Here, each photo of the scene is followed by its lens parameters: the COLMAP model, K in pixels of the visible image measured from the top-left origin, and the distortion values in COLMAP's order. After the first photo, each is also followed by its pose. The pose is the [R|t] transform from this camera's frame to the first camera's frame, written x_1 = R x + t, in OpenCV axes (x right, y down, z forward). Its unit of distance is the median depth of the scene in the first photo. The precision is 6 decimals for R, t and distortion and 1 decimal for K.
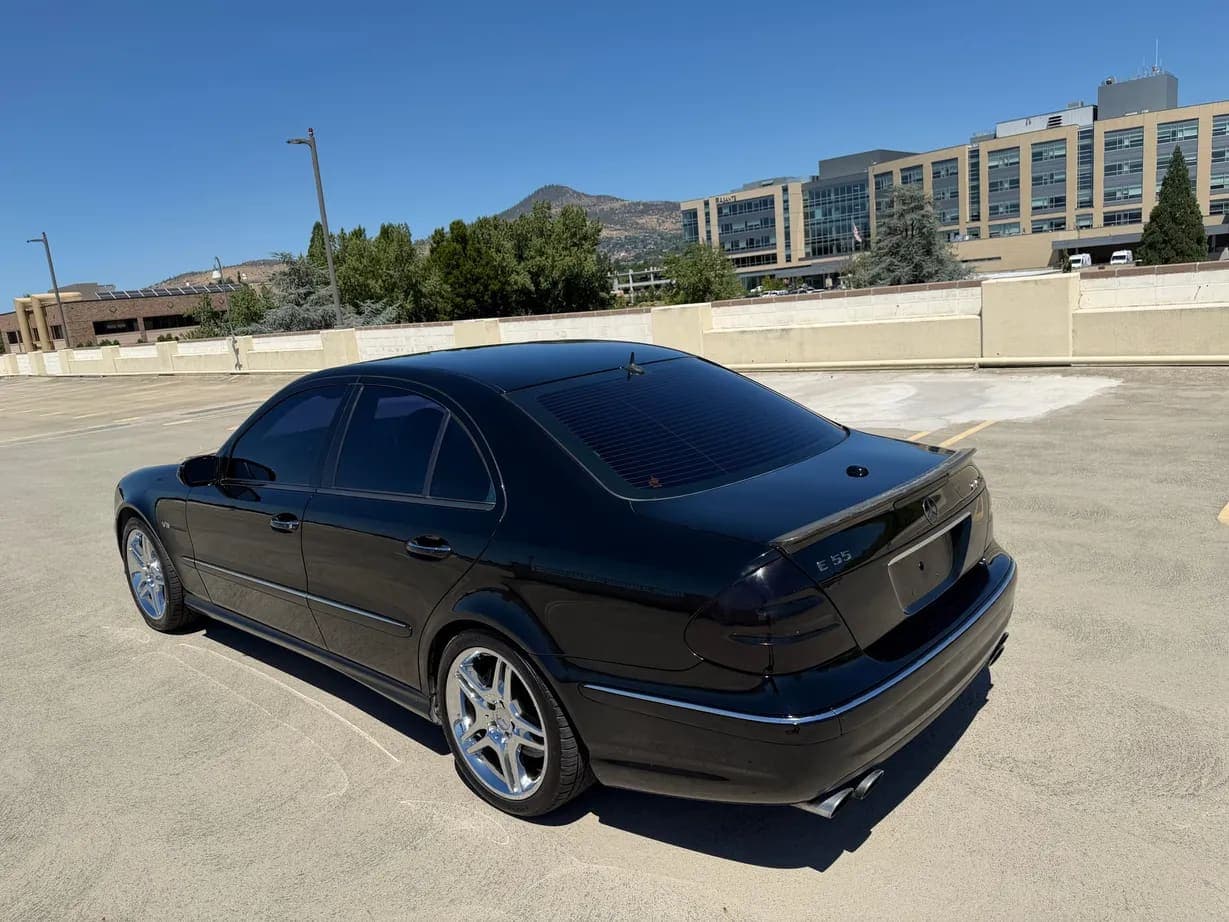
lens RADIAL K [[877.0, 0, 609.1], [0, 877.0, 461.0], [0, 0, 1]] dist [0.022142, -0.028814]
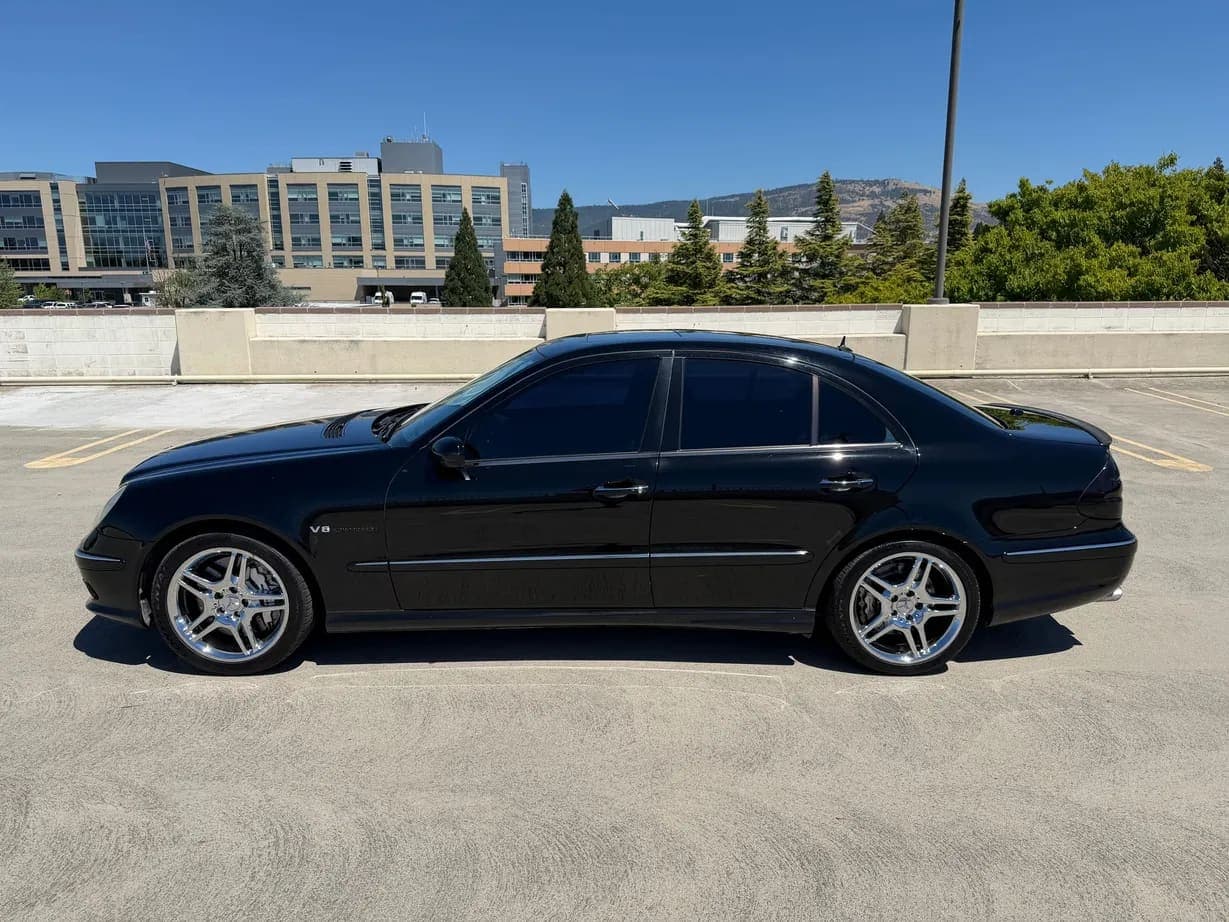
lens RADIAL K [[877.0, 0, 613.1], [0, 877.0, 470.4], [0, 0, 1]] dist [0.022142, -0.028814]
pose [[0.720856, -0.056533, 0.690776, -0.222658], [0.069868, 0.997518, 0.008727, 0.007379], [-0.689554, 0.041972, 0.723017, 0.054203]]
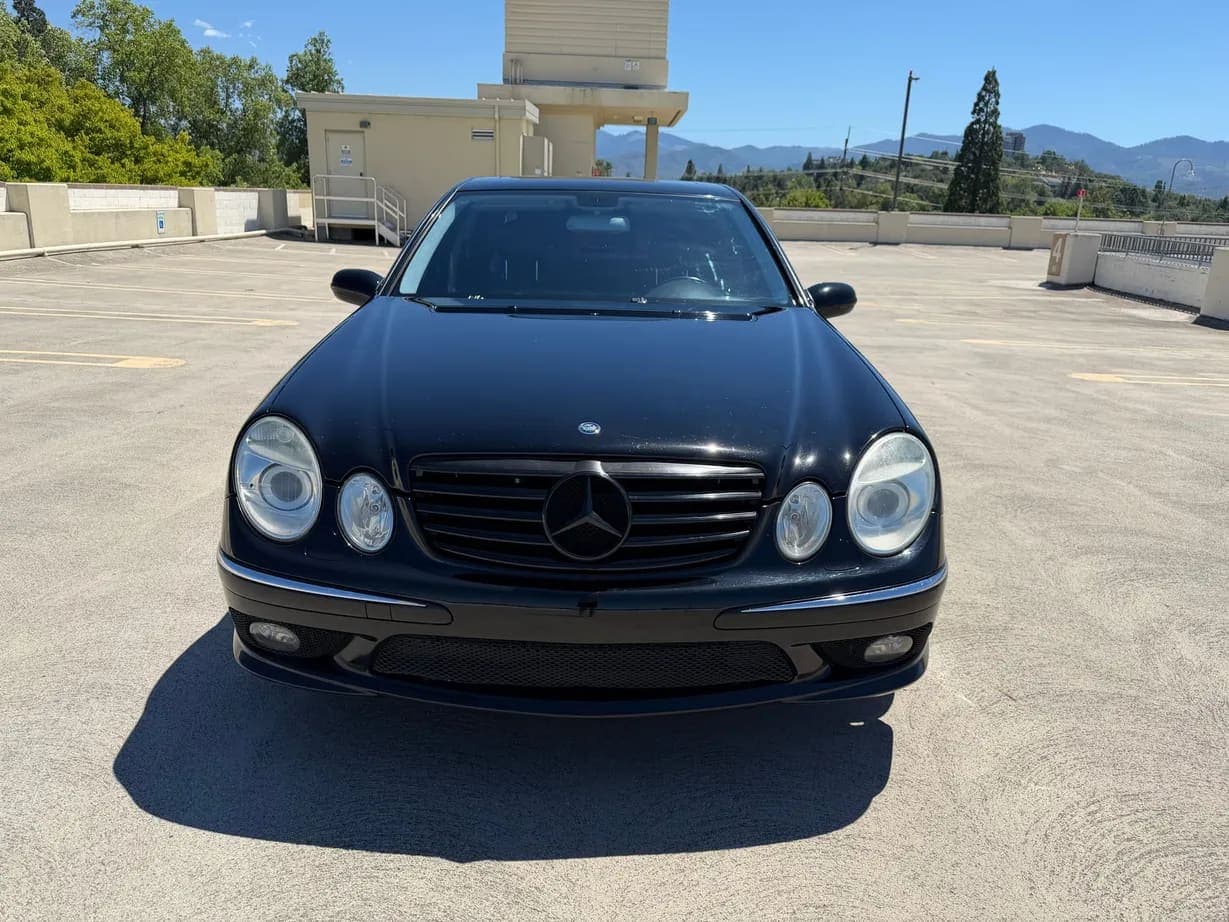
lens RADIAL K [[877.0, 0, 610.4], [0, 877.0, 473.0], [0, 0, 1]] dist [0.022142, -0.028814]
pose [[-0.681480, -0.147423, 0.716835, -0.219697], [0.169811, 0.920914, 0.350829, -0.039447], [-0.711864, 0.360809, -0.602551, 0.397875]]
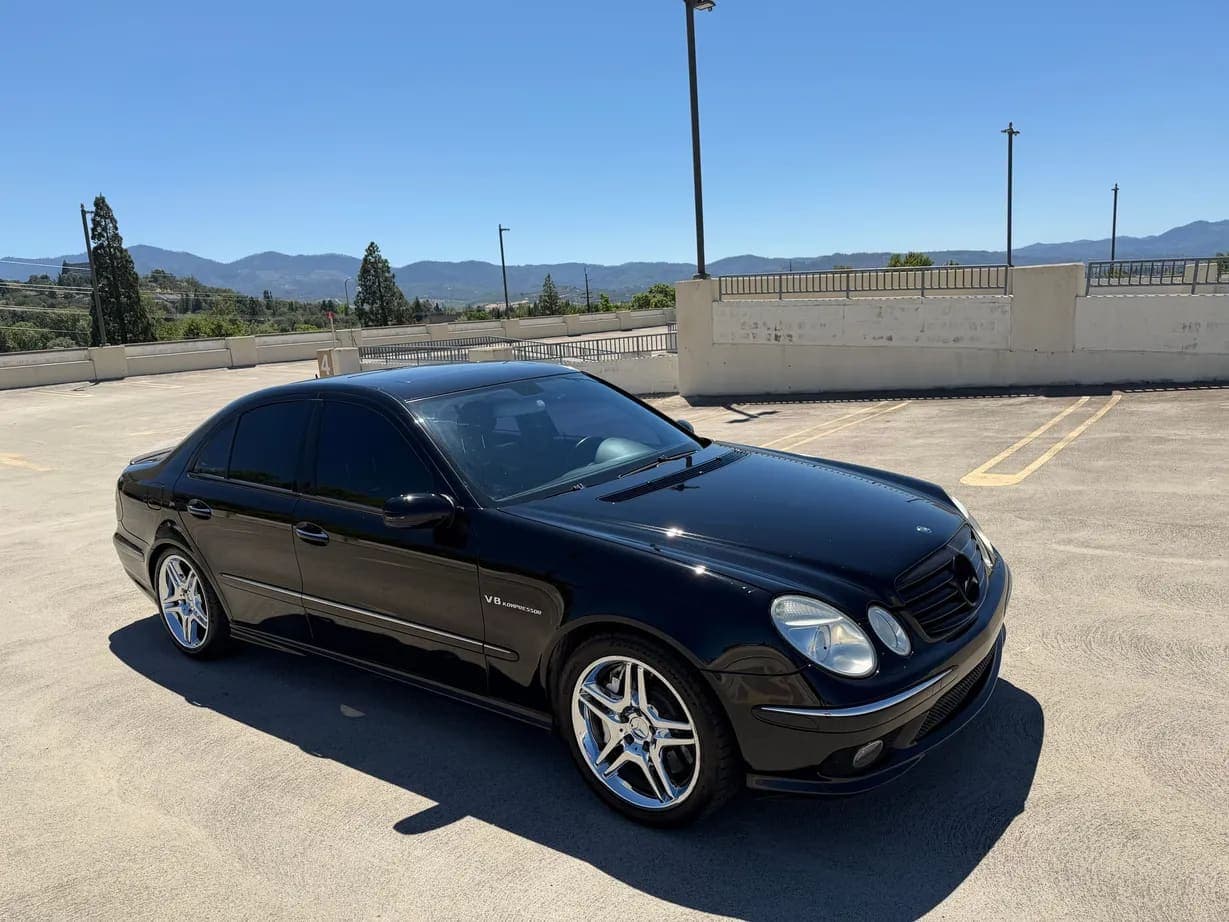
lens RADIAL K [[877.0, 0, 618.6], [0, 877.0, 471.1], [0, 0, 1]] dist [0.022142, -0.028814]
pose [[-0.983505, 0.169444, -0.063302, -0.068575], [0.133419, 0.915866, 0.378667, -0.091709], [0.122139, 0.363975, -0.923366, 0.481295]]
